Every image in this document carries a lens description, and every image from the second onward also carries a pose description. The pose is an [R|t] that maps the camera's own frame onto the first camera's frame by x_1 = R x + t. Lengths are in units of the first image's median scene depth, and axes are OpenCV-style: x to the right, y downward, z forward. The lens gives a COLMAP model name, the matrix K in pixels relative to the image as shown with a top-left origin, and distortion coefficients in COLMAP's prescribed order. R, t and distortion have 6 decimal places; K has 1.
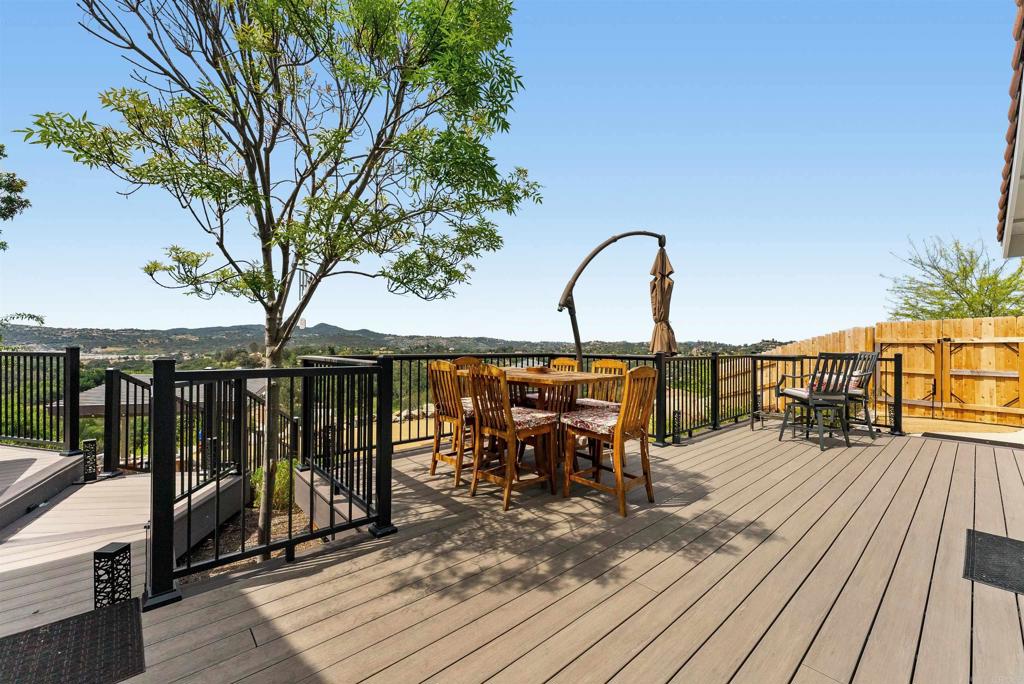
lens RADIAL K [[409.6, 0, 510.6], [0, 409.6, 342.9], [0, 0, 1]] dist [0.003807, 0.000246]
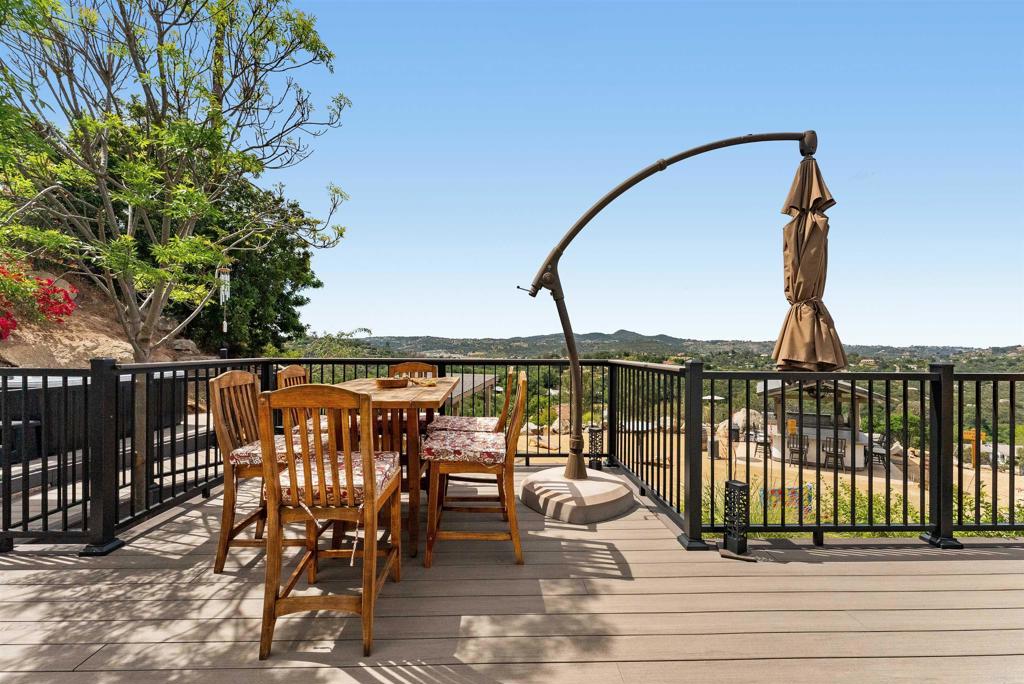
lens RADIAL K [[415.7, 0, 512.0], [0, 415.7, 346.3], [0, 0, 1]] dist [0.001681, -0.000265]
pose [[0.771340, -0.004912, -0.636405, 0.471710], [0.001666, 0.999982, -0.005698, 0.007008], [0.636421, 0.003335, 0.771334, 0.416152]]
